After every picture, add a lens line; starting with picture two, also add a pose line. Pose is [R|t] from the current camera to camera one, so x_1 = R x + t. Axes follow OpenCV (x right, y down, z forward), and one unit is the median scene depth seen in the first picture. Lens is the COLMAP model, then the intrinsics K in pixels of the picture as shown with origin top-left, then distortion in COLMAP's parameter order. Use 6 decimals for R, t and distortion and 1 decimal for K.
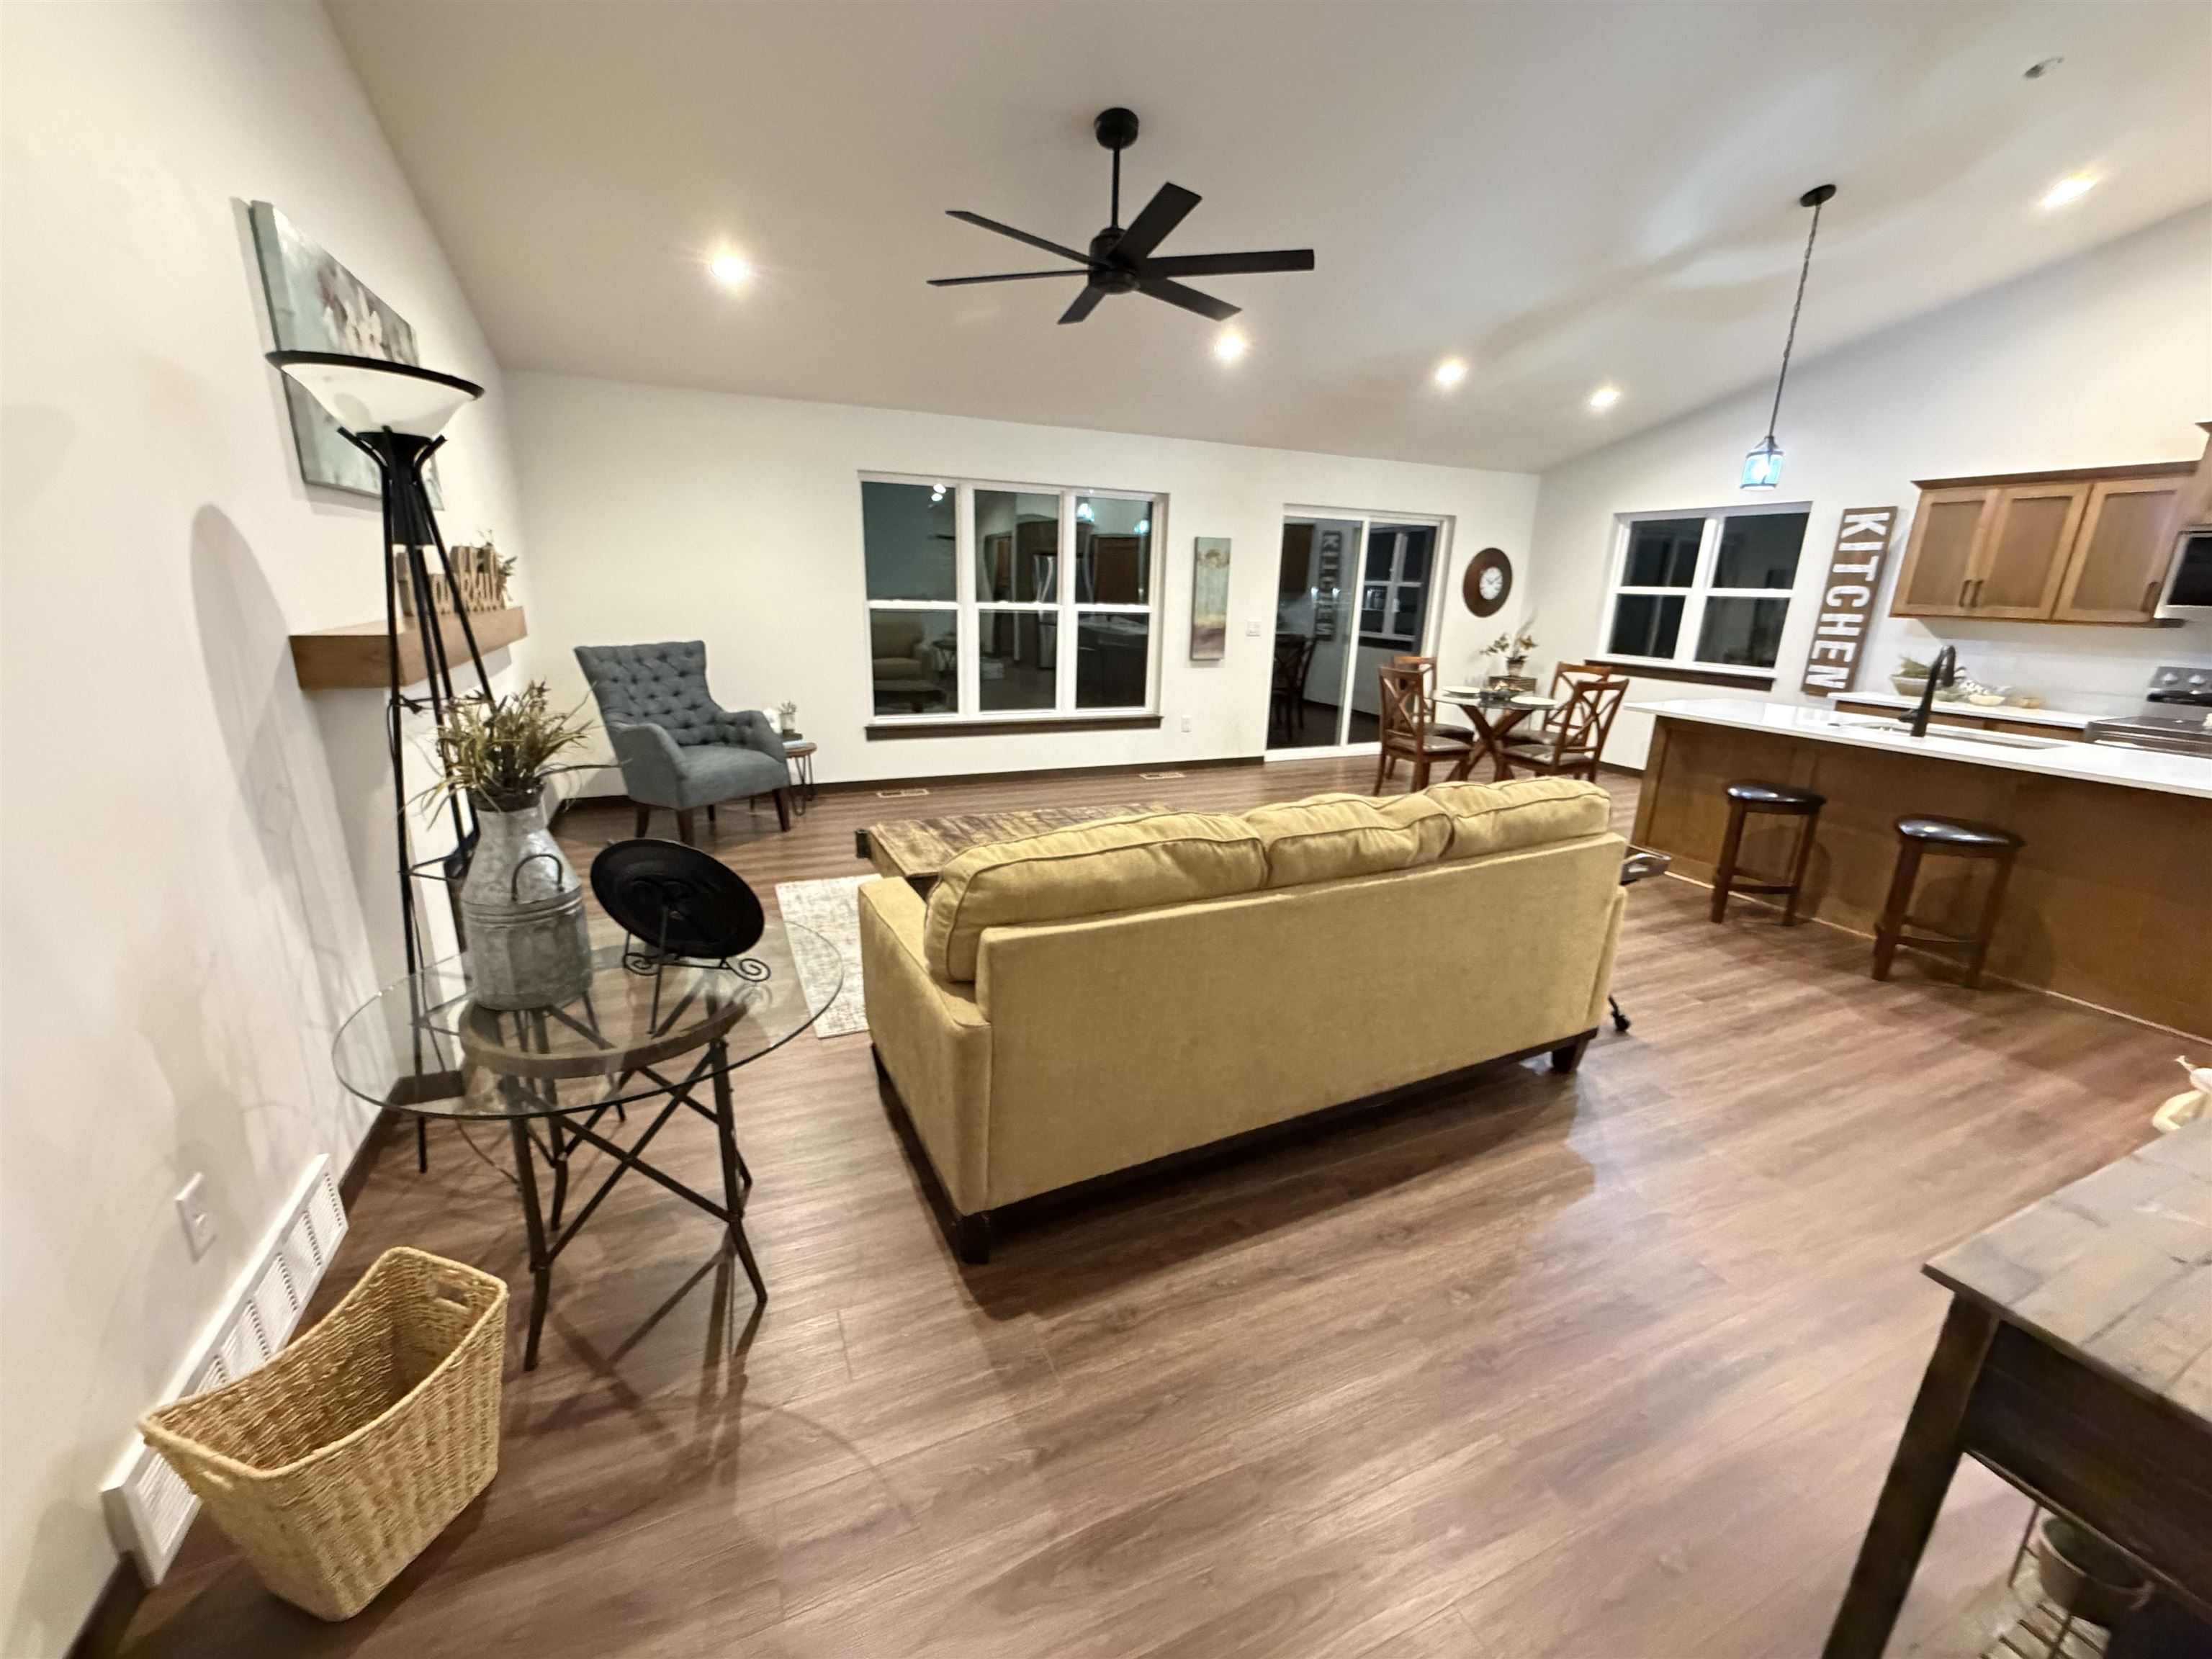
lens RADIAL K [[886.3, 0, 1102.1], [0, 886.3, 832.2], [0, 0, 1]] dist [0.000399, -0.000599]
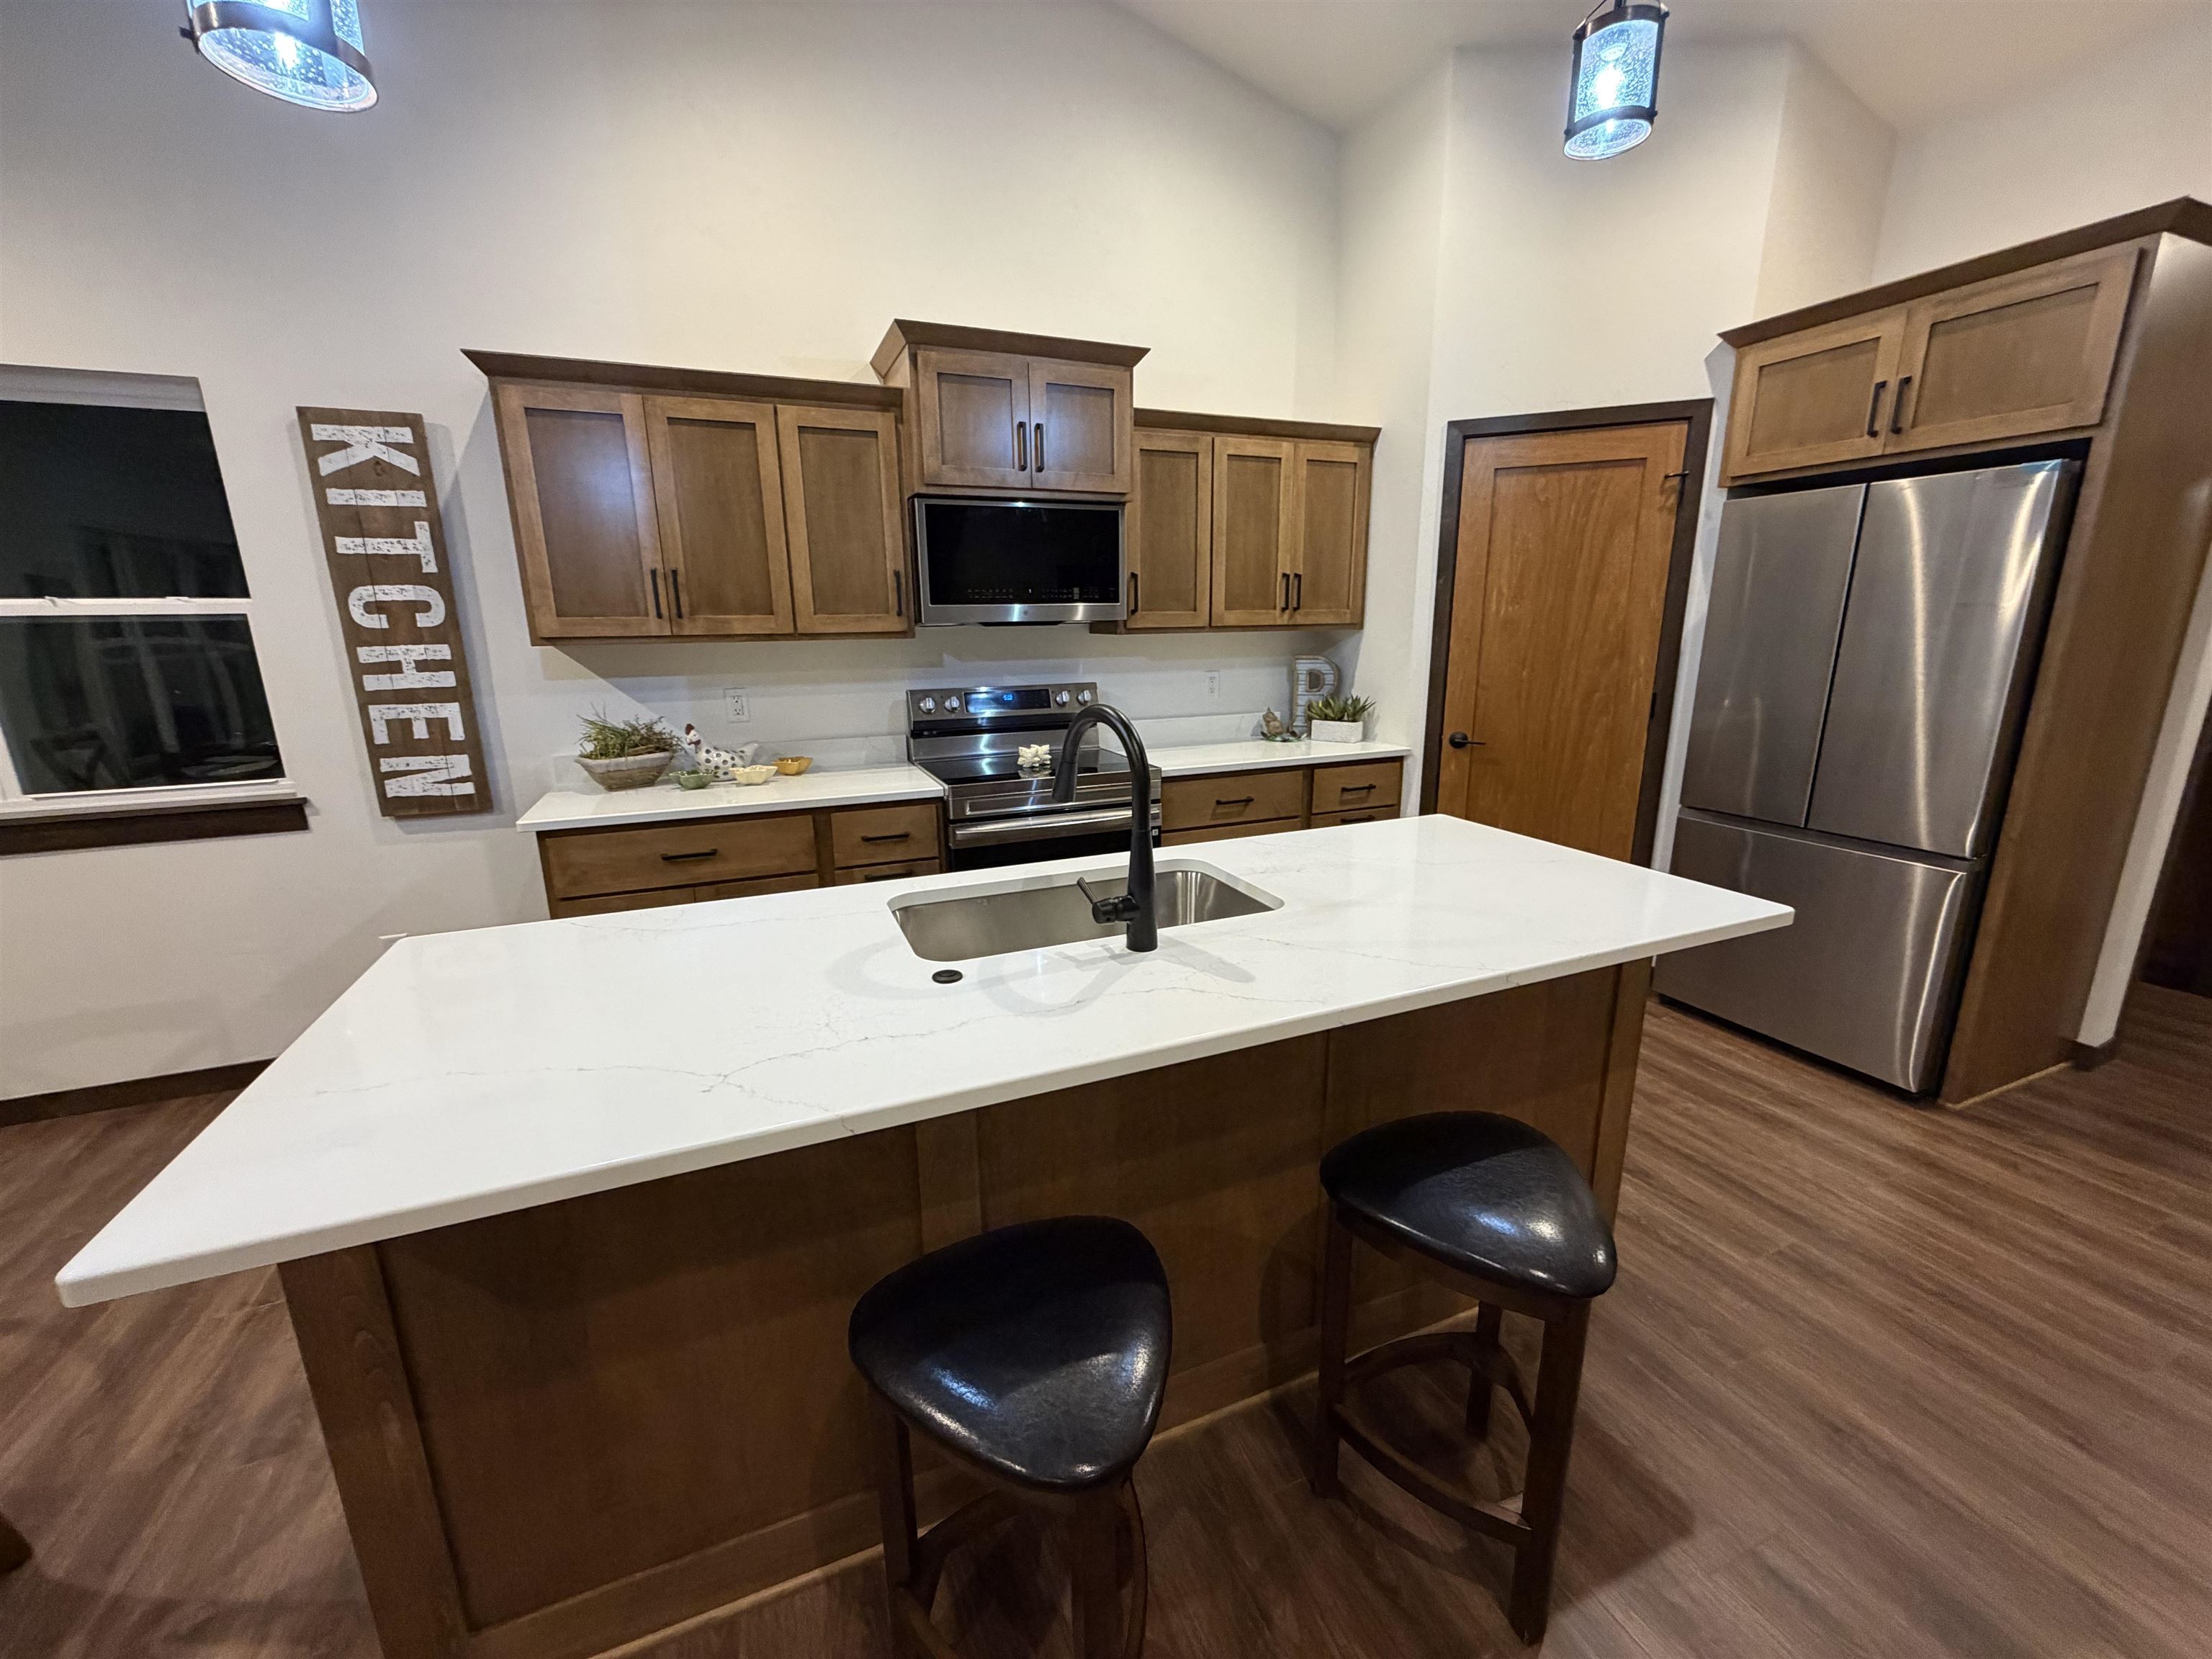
lens RADIAL K [[879.3, 0, 1104.4], [0, 879.3, 834.3], [0, 0, 1]] dist [0.000702, -0.000595]
pose [[0.020213, -0.261793, 0.964912, 0.377278], [0.286608, 0.926122, 0.245264, -0.164066], [-0.957835, 0.271593, 0.093752, 0.639646]]
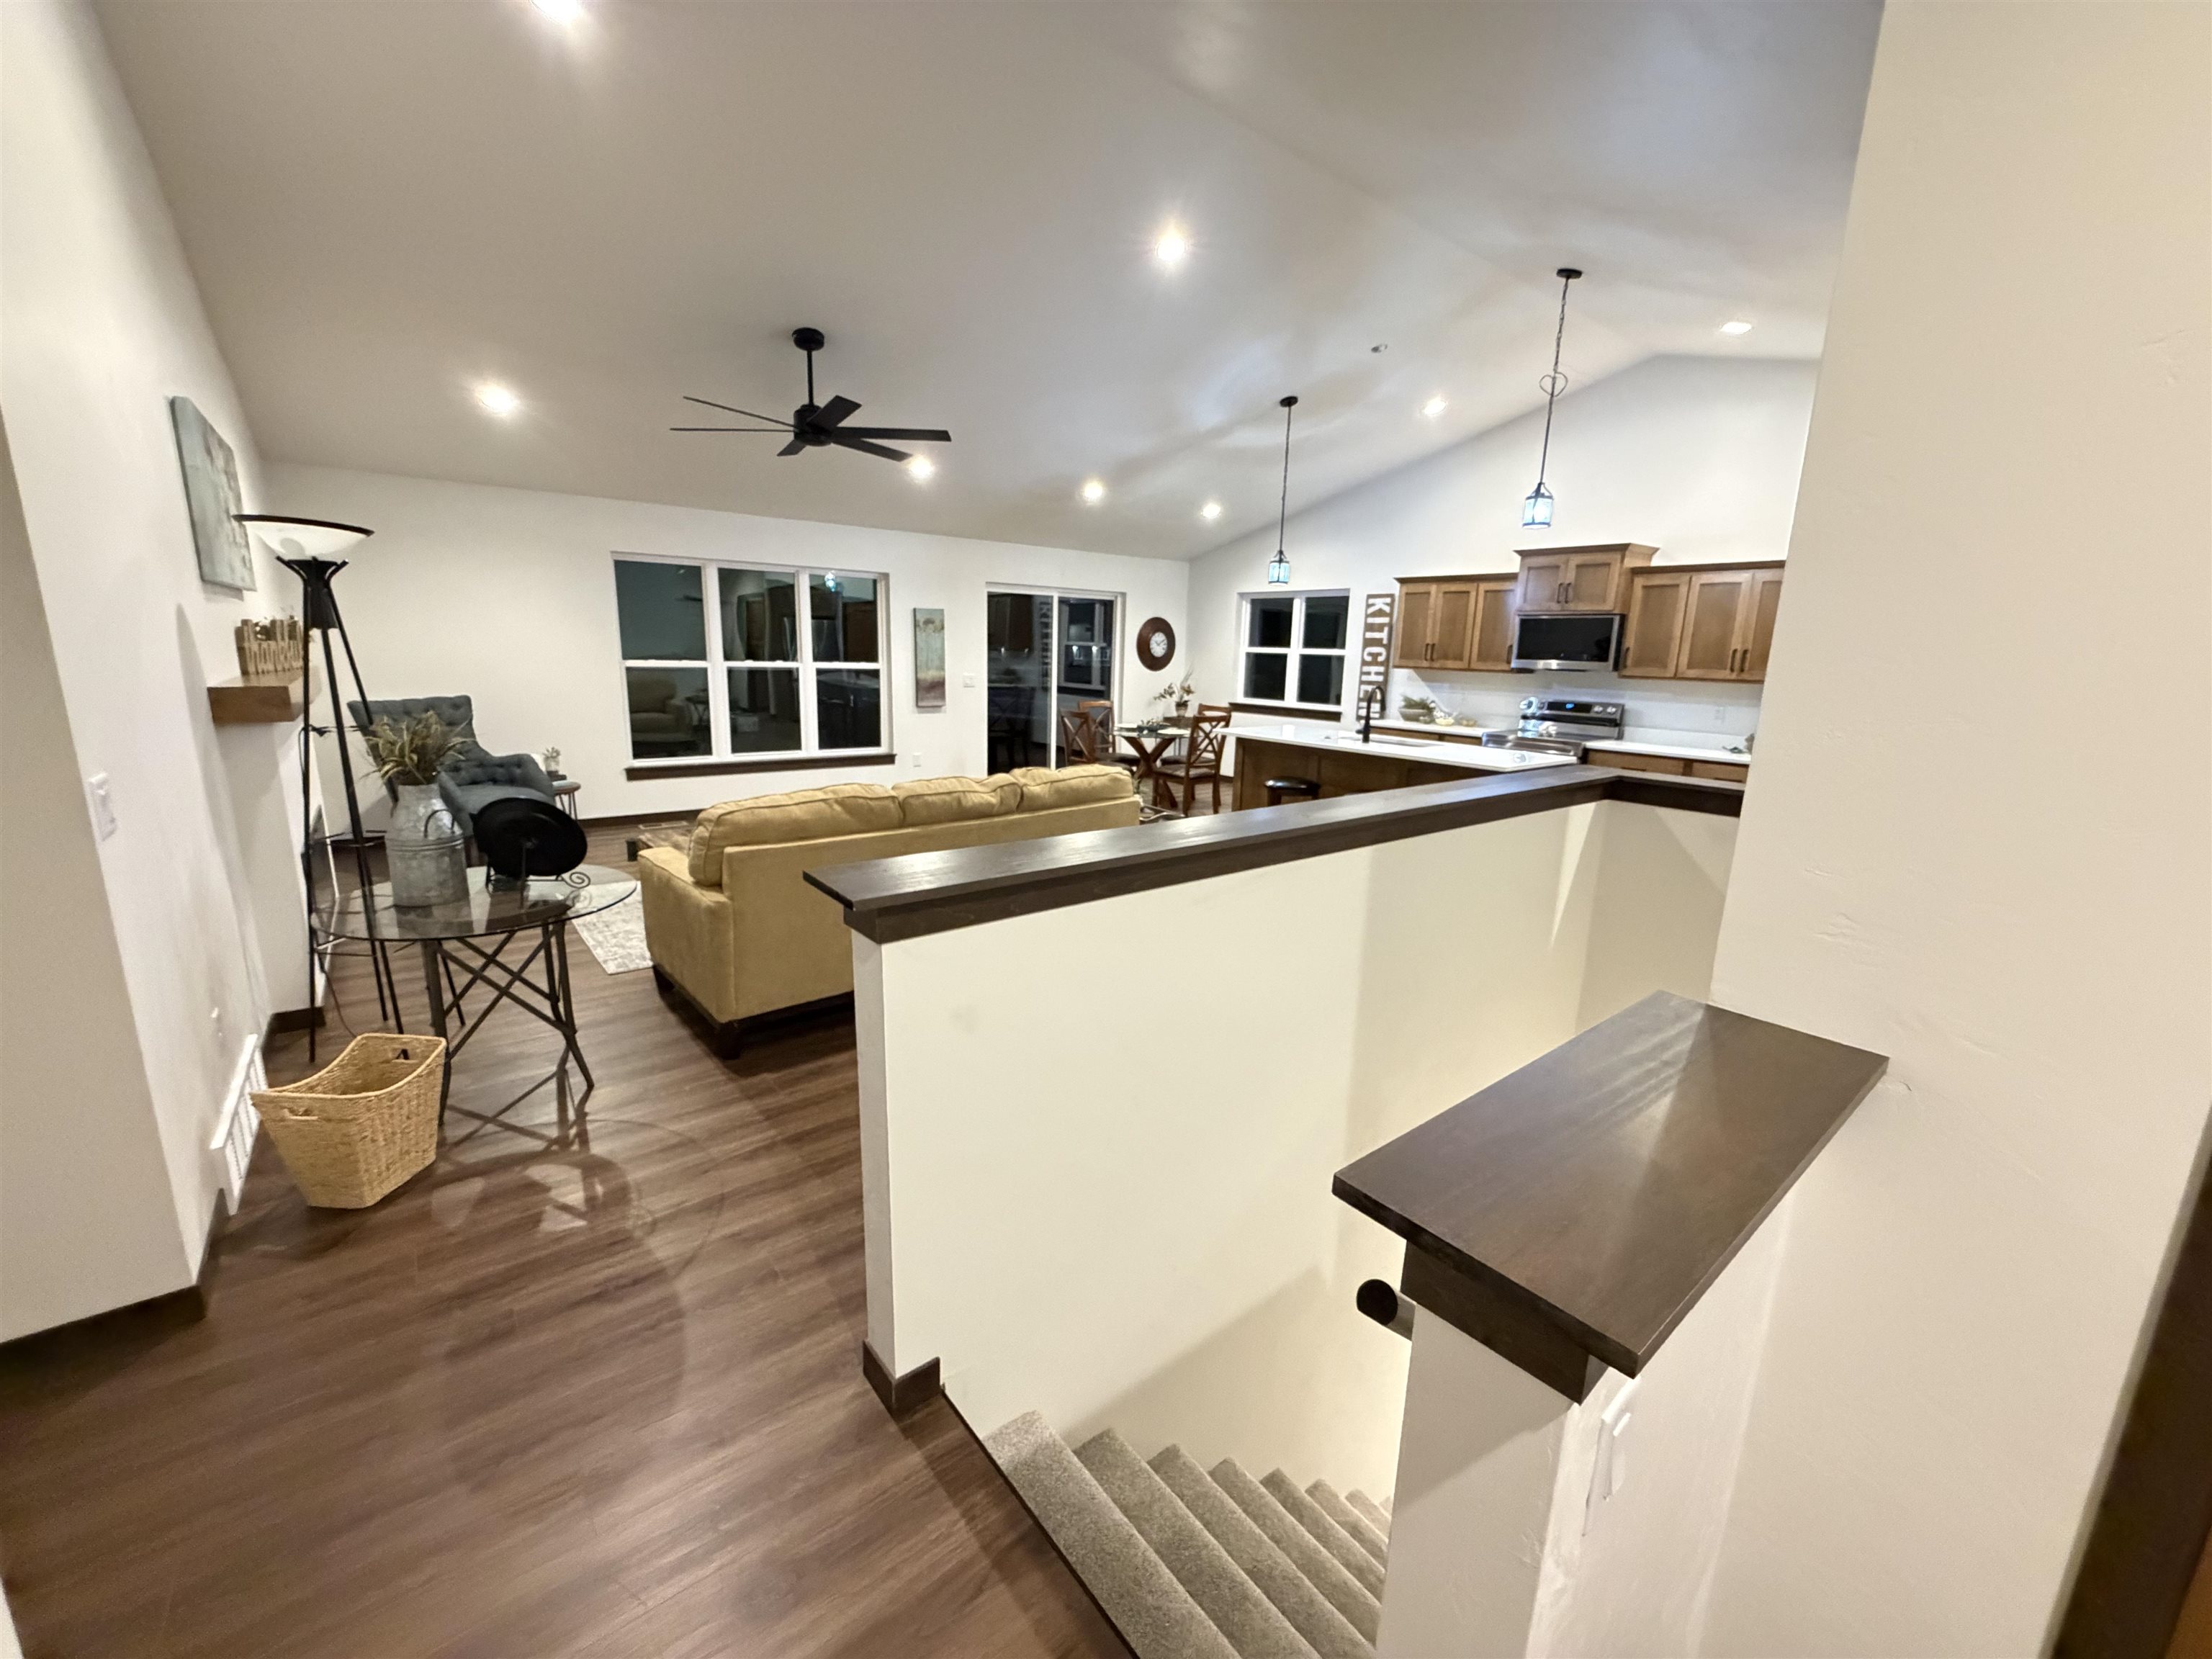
lens RADIAL K [[886.3, 0, 1102.1], [0, 886.3, 832.2], [0, 0, 1]] dist [0.000399, -0.000599]
pose [[0.968478, -0.052041, 0.243602, 0.049350], [0.066834, 0.996363, -0.052855, 0.067853], [-0.239965, 0.067470, 0.968434, -0.266303]]
